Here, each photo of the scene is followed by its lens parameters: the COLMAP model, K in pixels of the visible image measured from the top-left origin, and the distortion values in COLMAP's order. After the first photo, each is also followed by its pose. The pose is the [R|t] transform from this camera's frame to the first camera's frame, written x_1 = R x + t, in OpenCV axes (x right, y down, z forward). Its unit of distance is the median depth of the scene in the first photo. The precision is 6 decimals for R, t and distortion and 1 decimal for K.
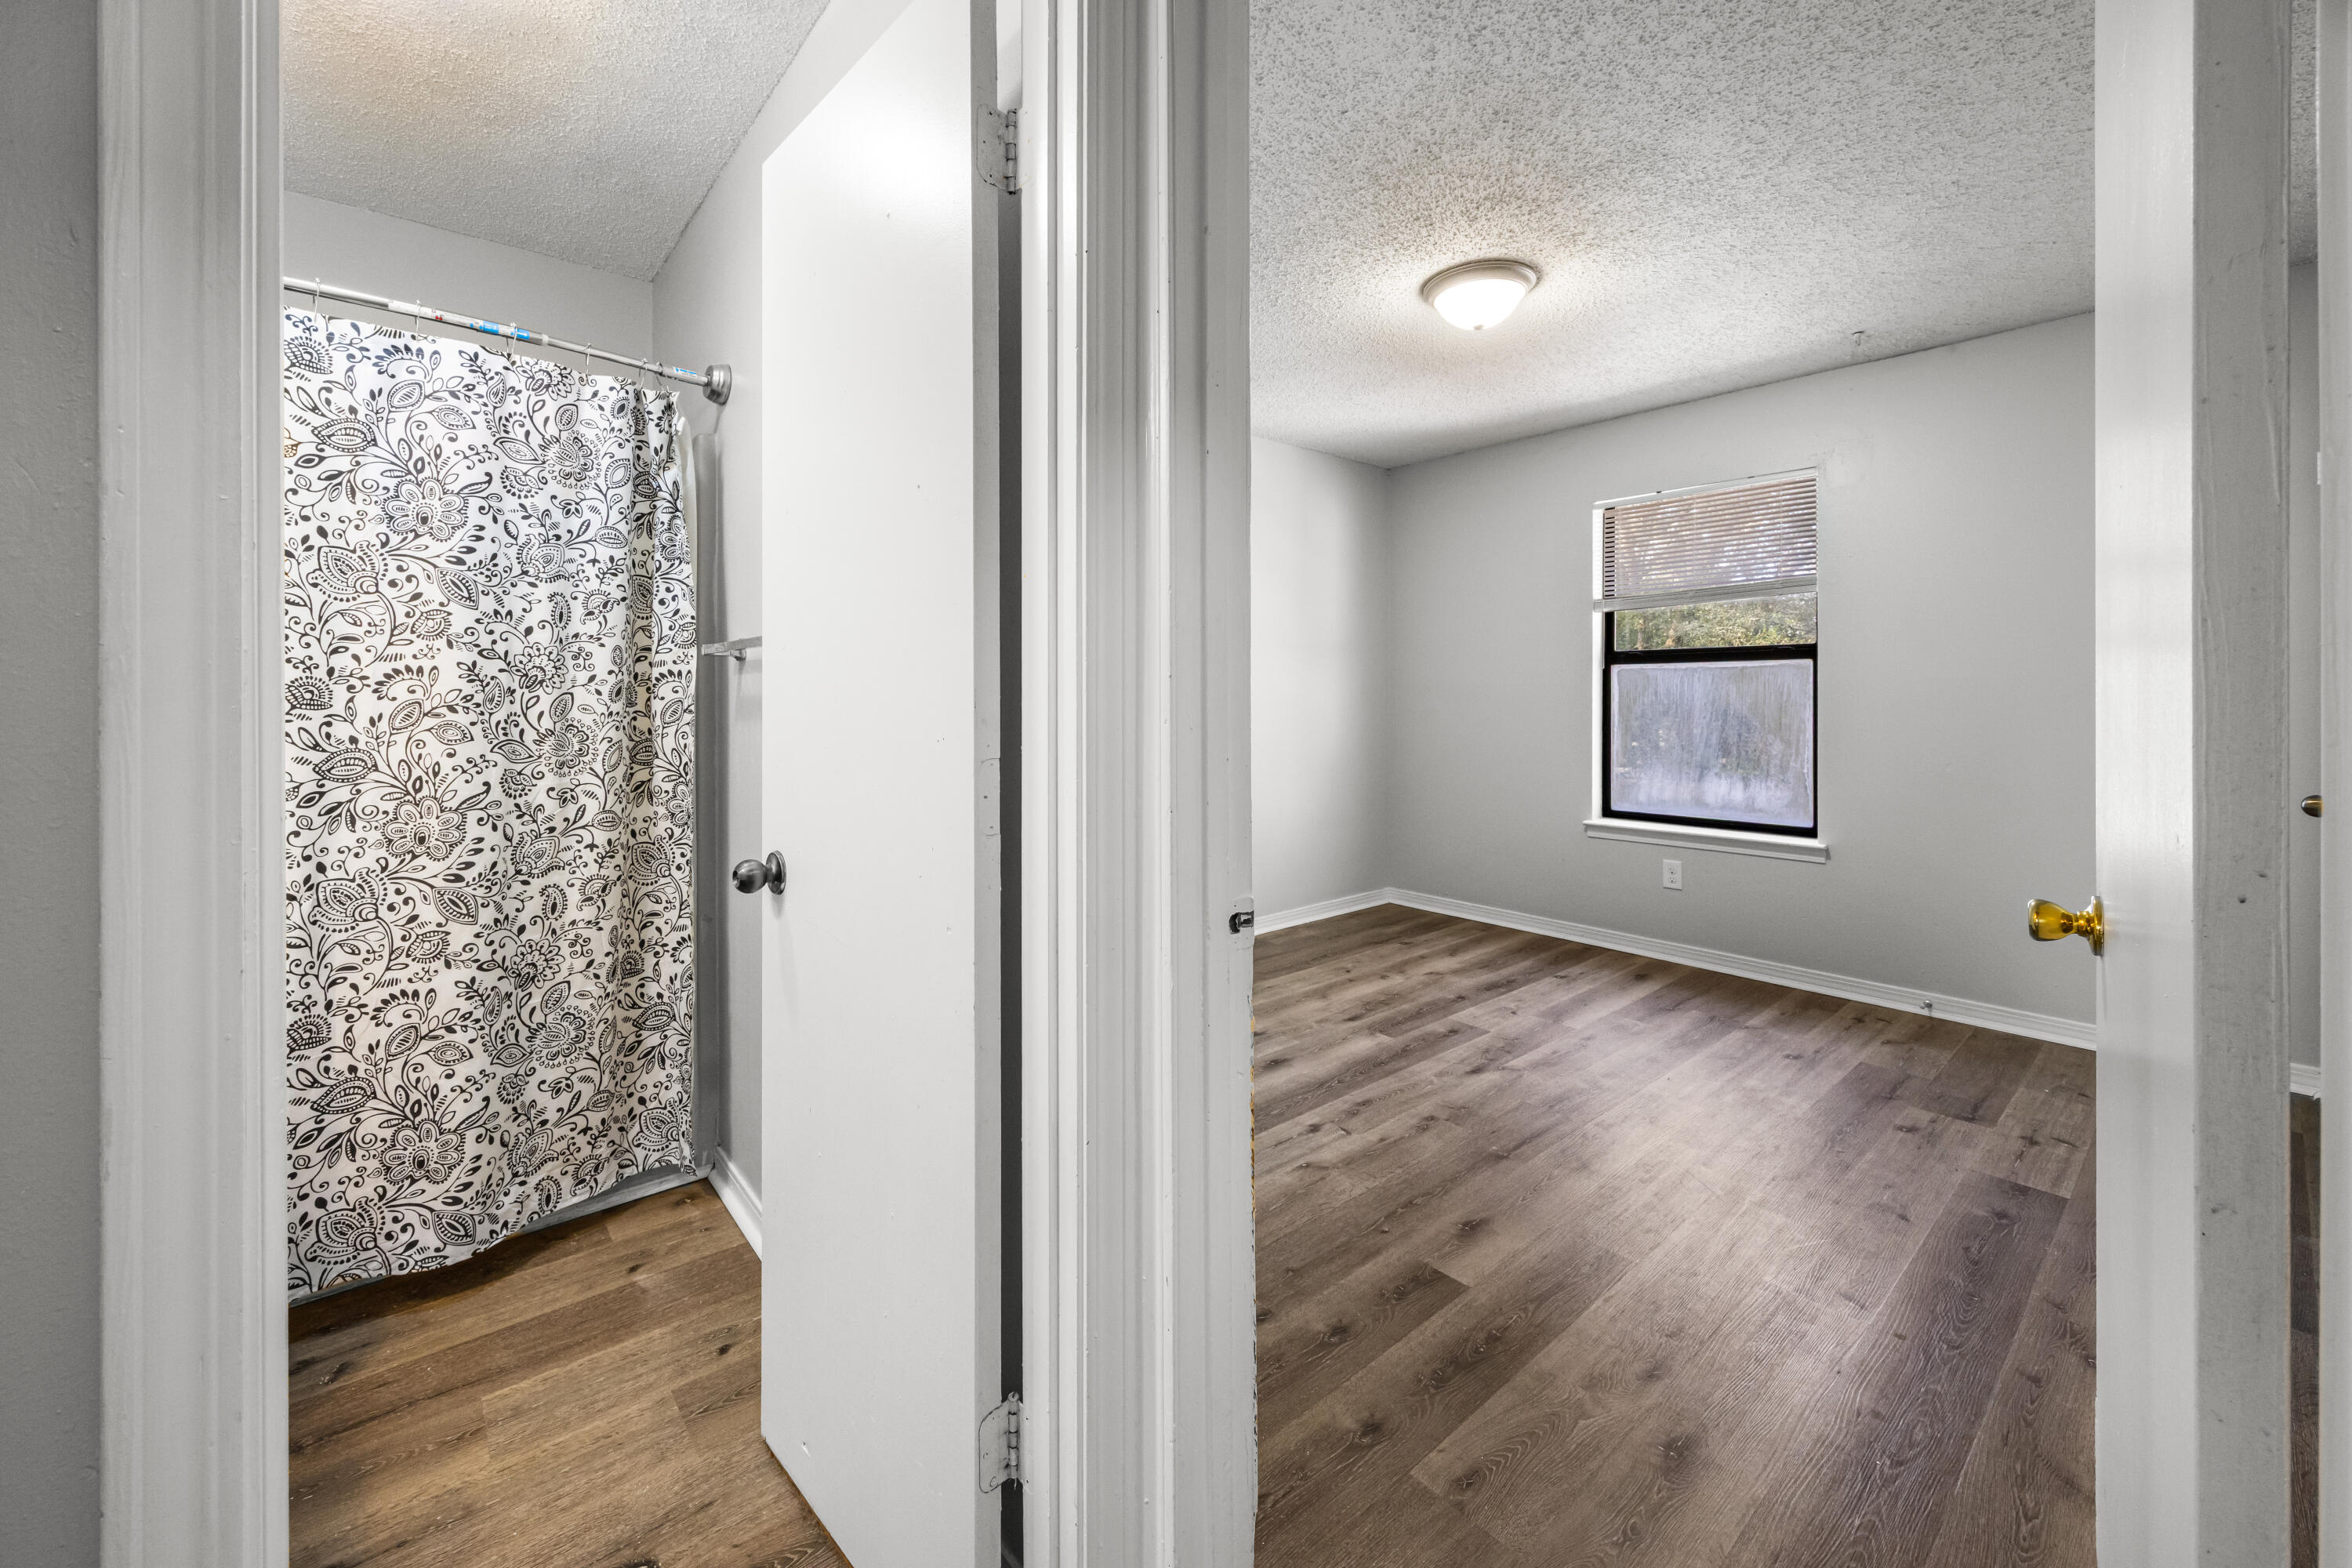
lens RADIAL K [[938.1, 0, 1174.4], [0, 938.1, 693.0], [0, 0, 1]] dist [-0.000602, -0.000551]
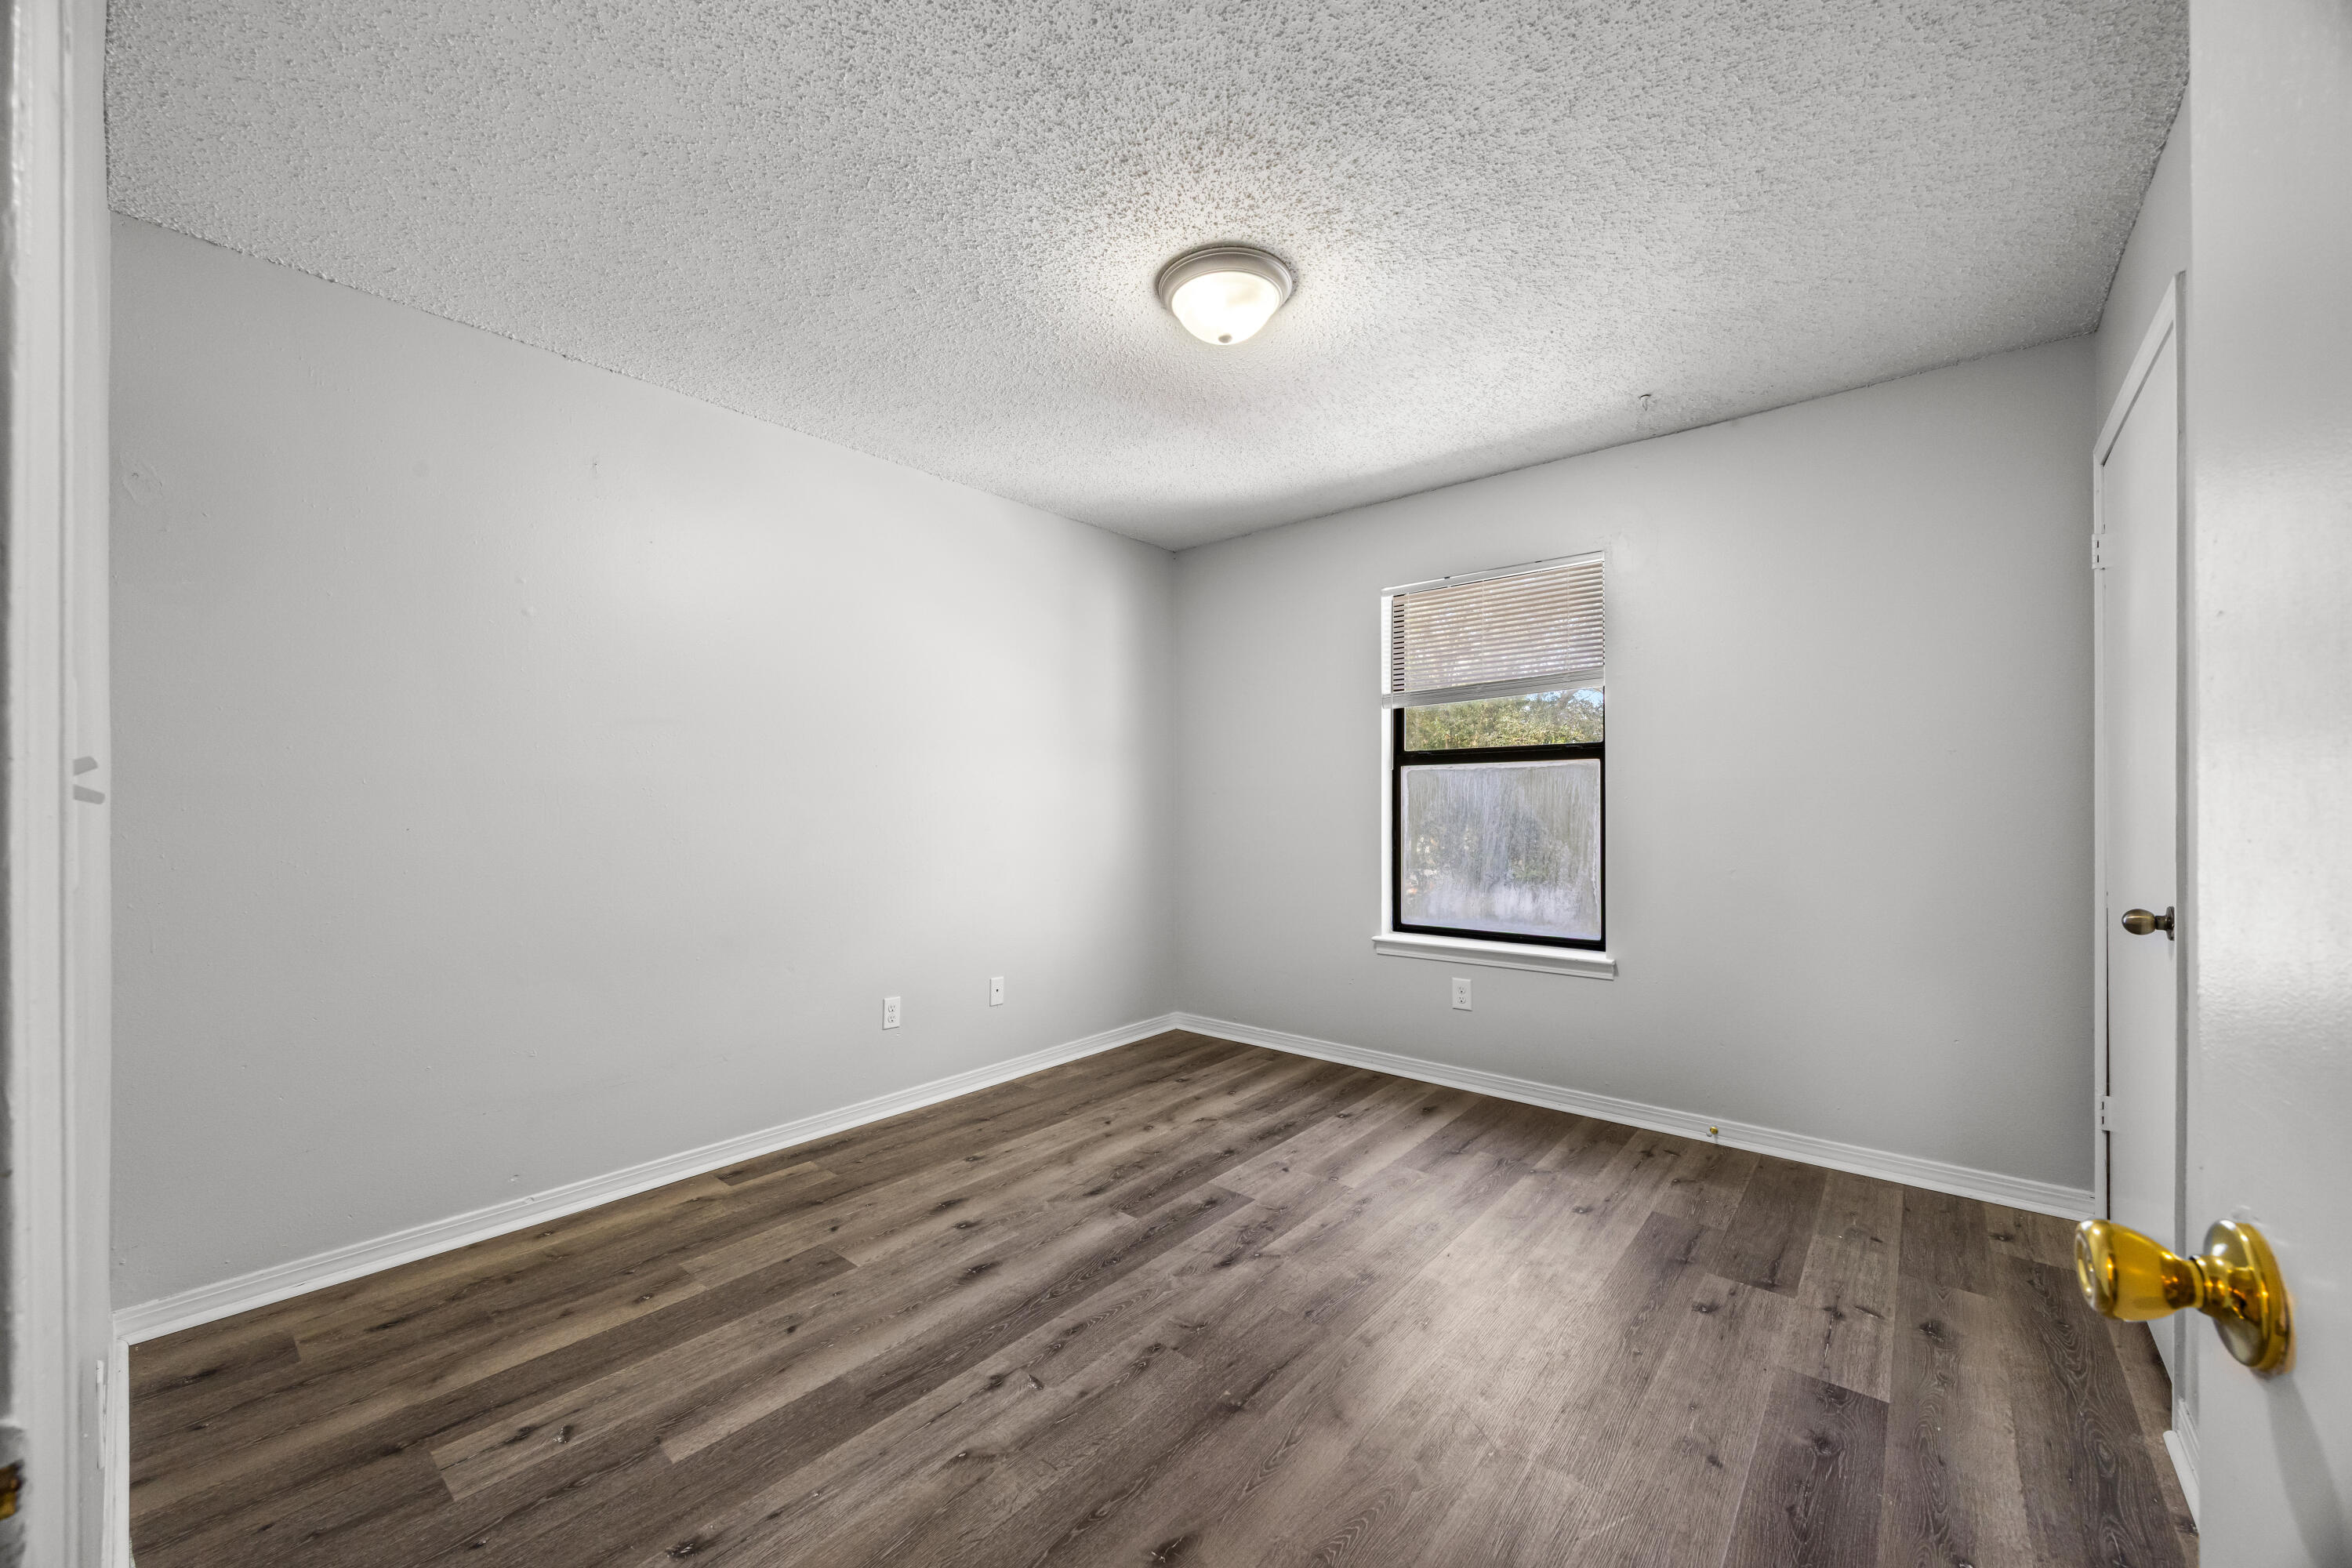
lens RADIAL K [[938.1, 0, 1176.1], [0, 938.1, 795.4], [0, 0, 1]] dist [-0.000602, -0.000551]
pose [[0.984179, -0.000598, 0.177174, 0.198225], [0.001491, 0.999987, -0.004907, 0.007067], [-0.177169, 0.005093, 0.984167, 0.307800]]
